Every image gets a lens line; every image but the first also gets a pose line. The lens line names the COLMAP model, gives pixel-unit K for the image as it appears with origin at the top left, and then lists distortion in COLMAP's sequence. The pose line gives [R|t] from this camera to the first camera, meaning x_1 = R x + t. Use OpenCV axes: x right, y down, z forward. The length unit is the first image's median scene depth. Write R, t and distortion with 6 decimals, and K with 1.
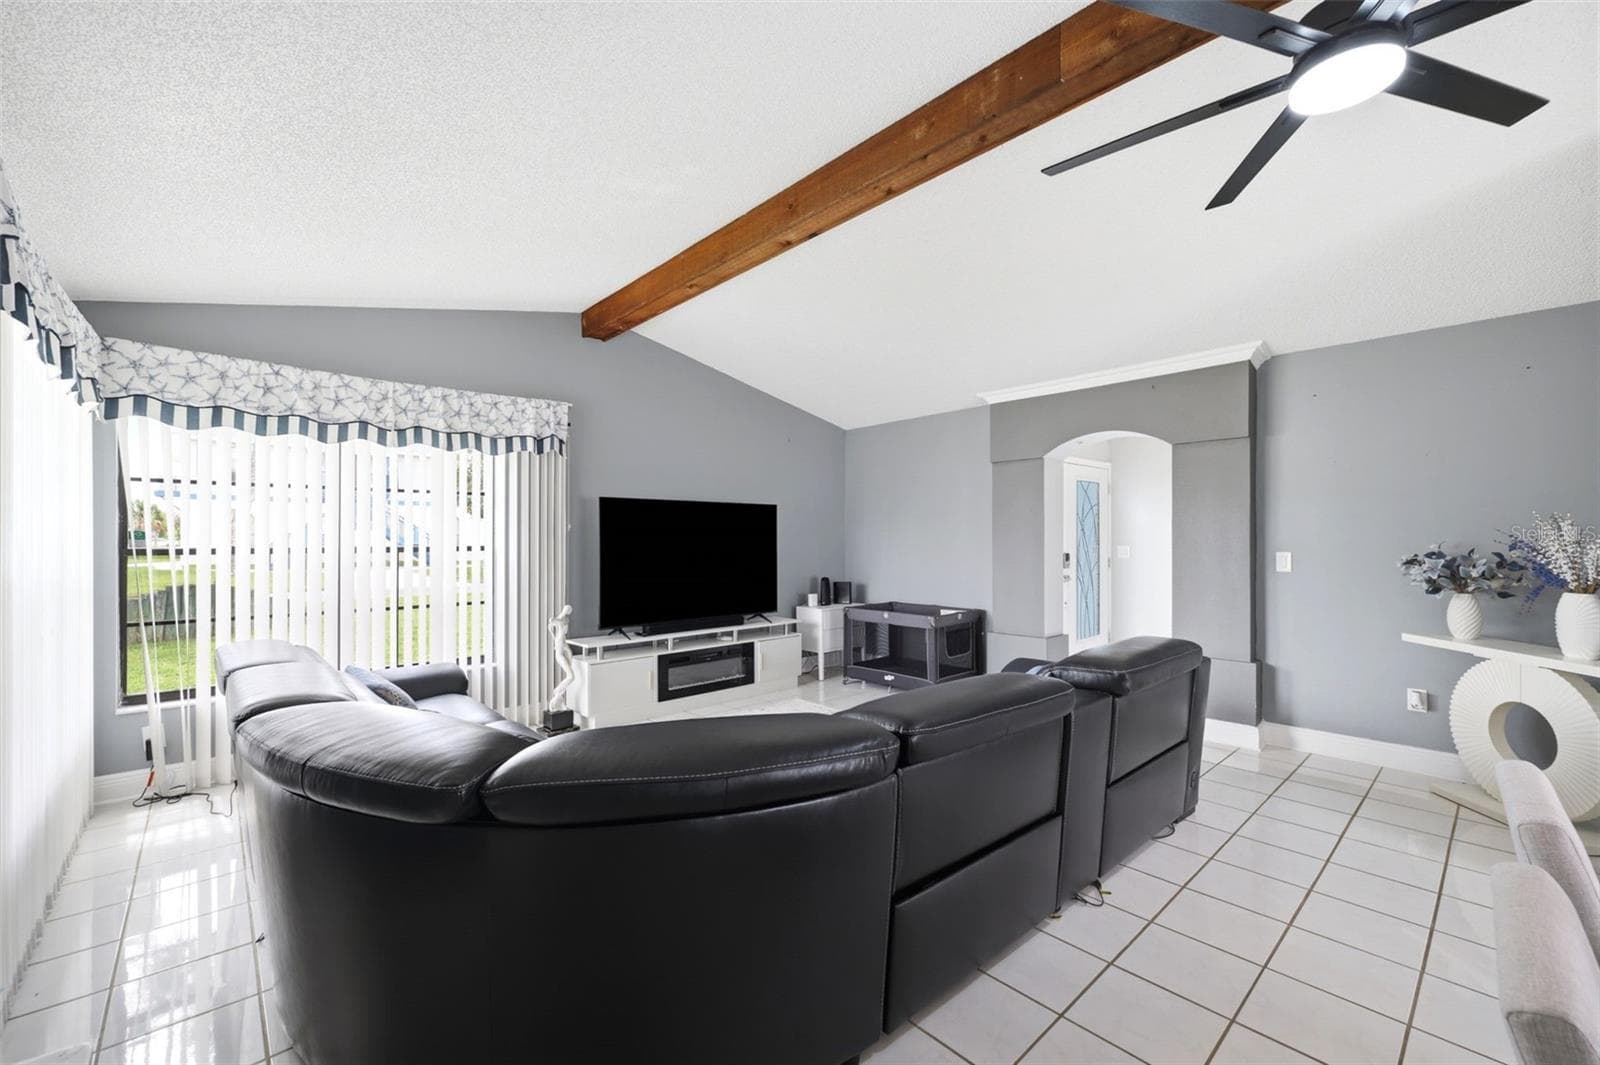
lens RADIAL K [[650.2, 0, 803.8], [0, 650.2, 536.1], [0, 0, 1]] dist [-0.000342, 0.000244]
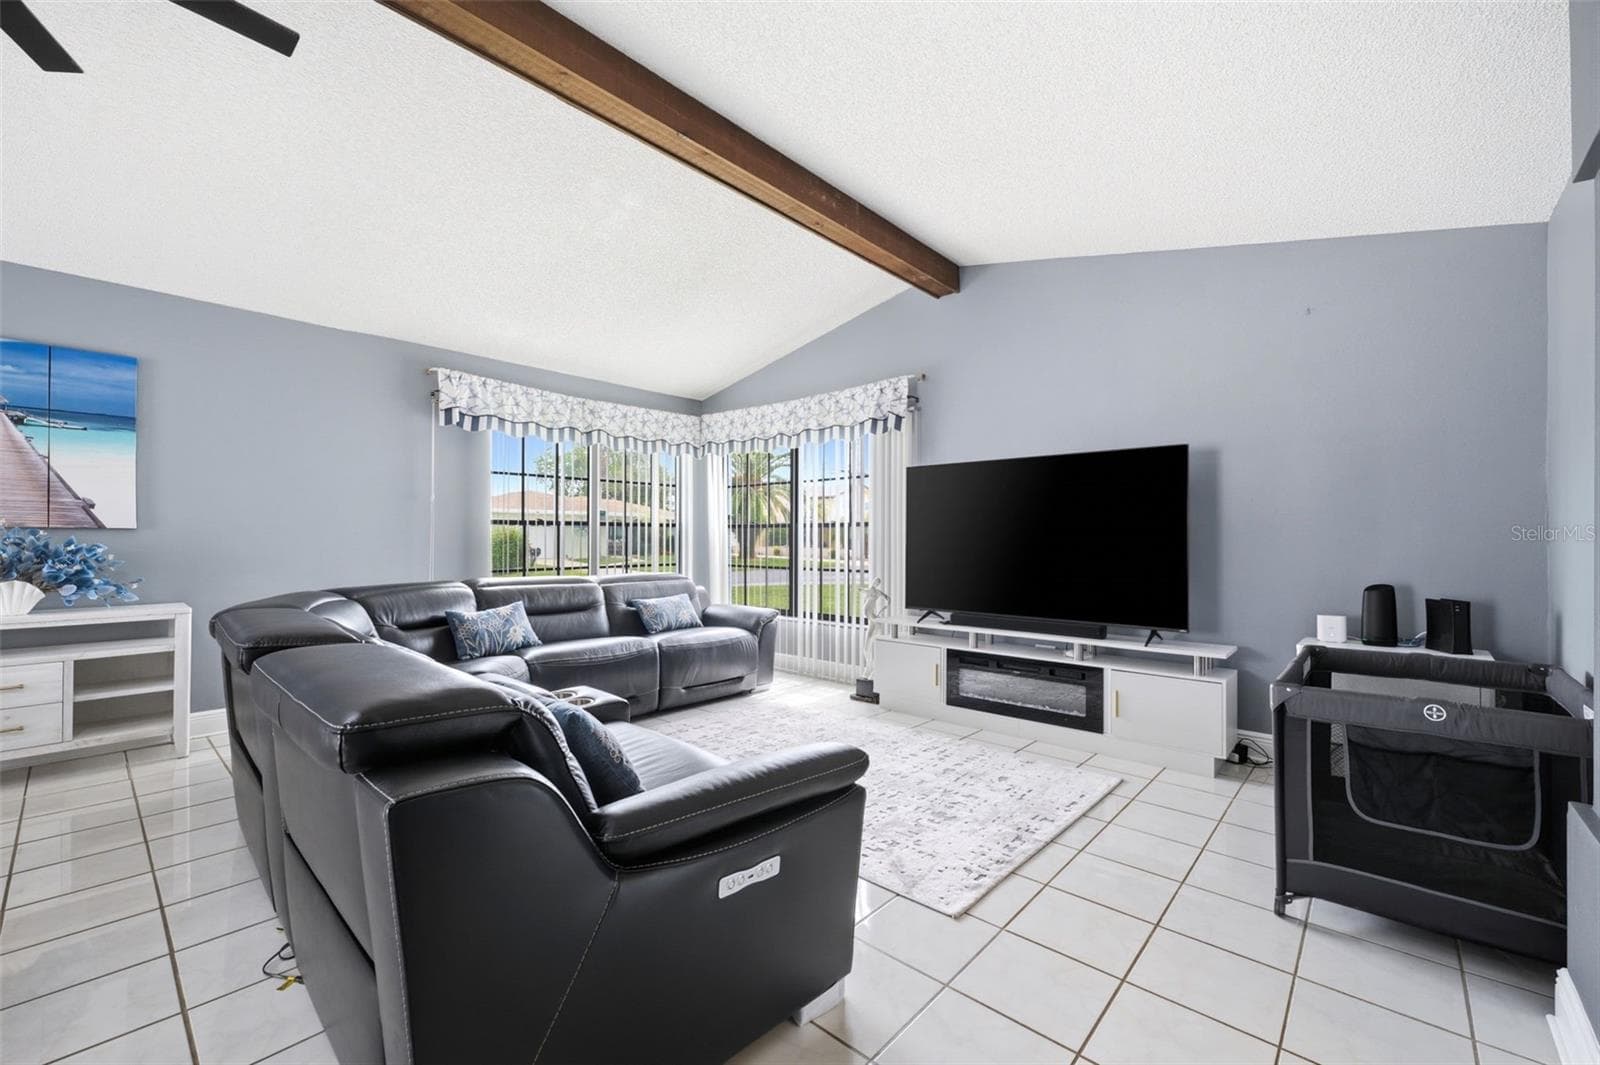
lens RADIAL K [[650.2, 0, 801.4], [0, 650.2, 530.1], [0, 0, 1]] dist [-0.000342, 0.000244]
pose [[0.095696, -0.010049, -0.995360, 0.669760], [0.002121, 0.999949, -0.009891, 0.044318], [0.995408, -0.001165, 0.095713, 0.828223]]
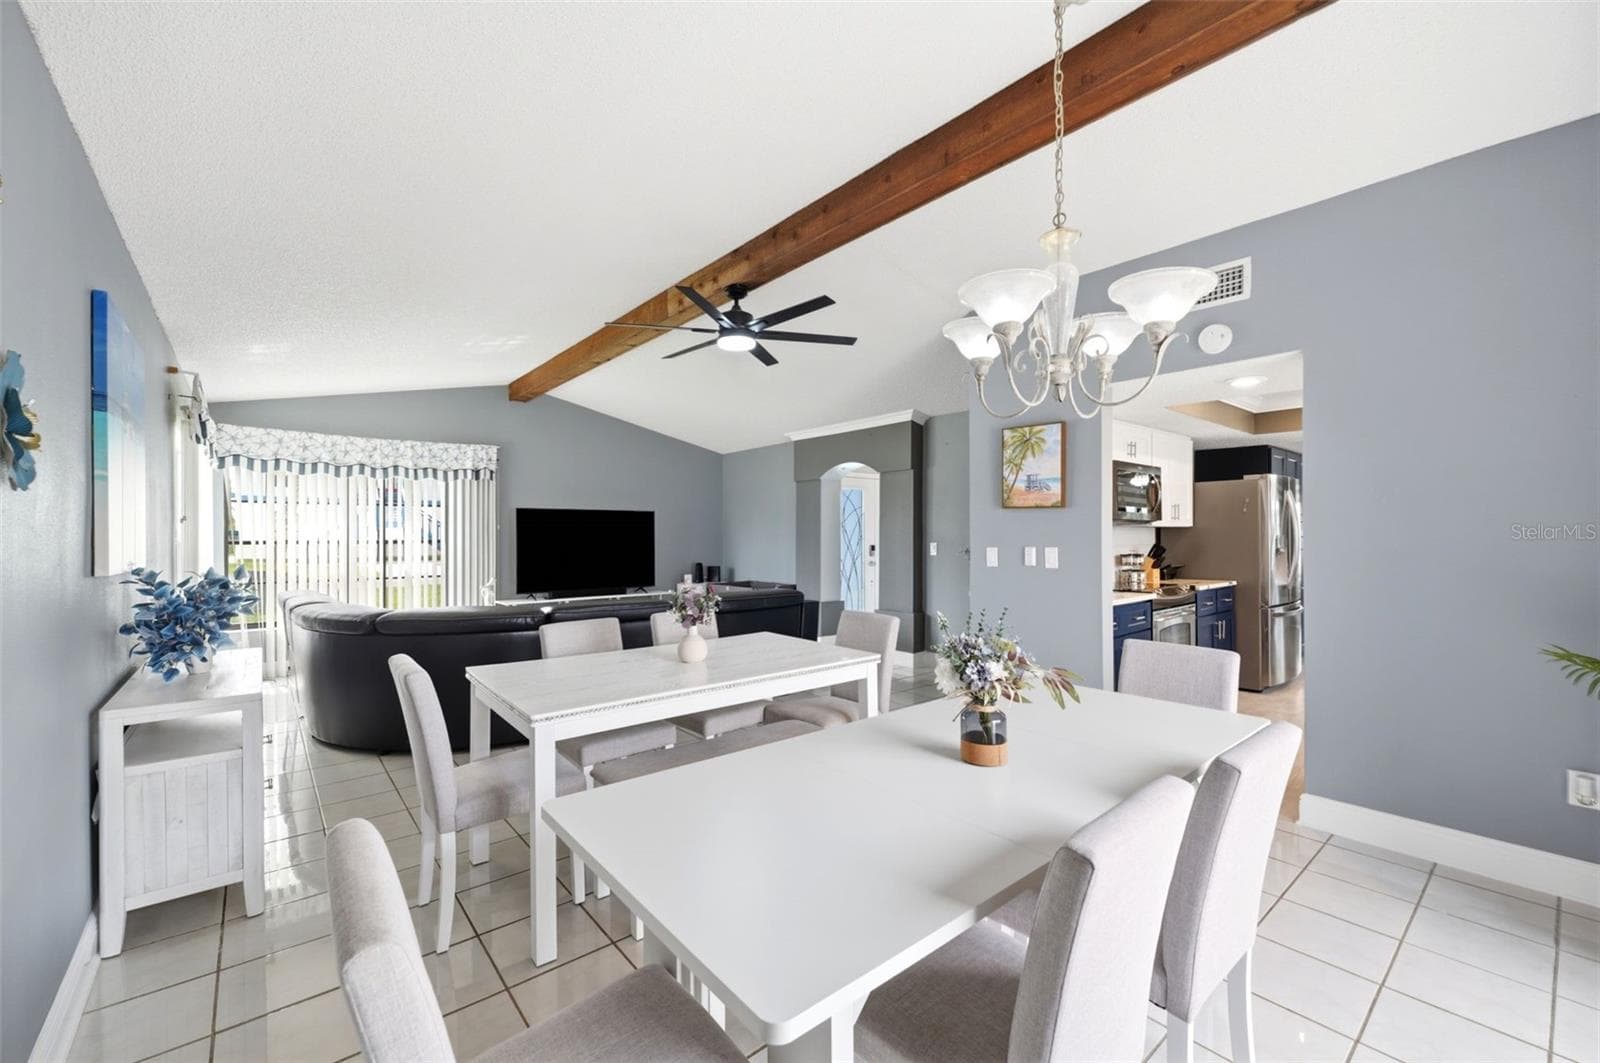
lens RADIAL K [[650.2, 0, 803.9], [0, 650.2, 537.4], [0, 0, 1]] dist [-0.000342, 0.000244]
pose [[0.999102, -0.000667, -0.042372, 0.471222], [0.001012, 0.999967, 0.008116, -0.001857], [0.042365, -0.008152, 0.999069, -0.553571]]
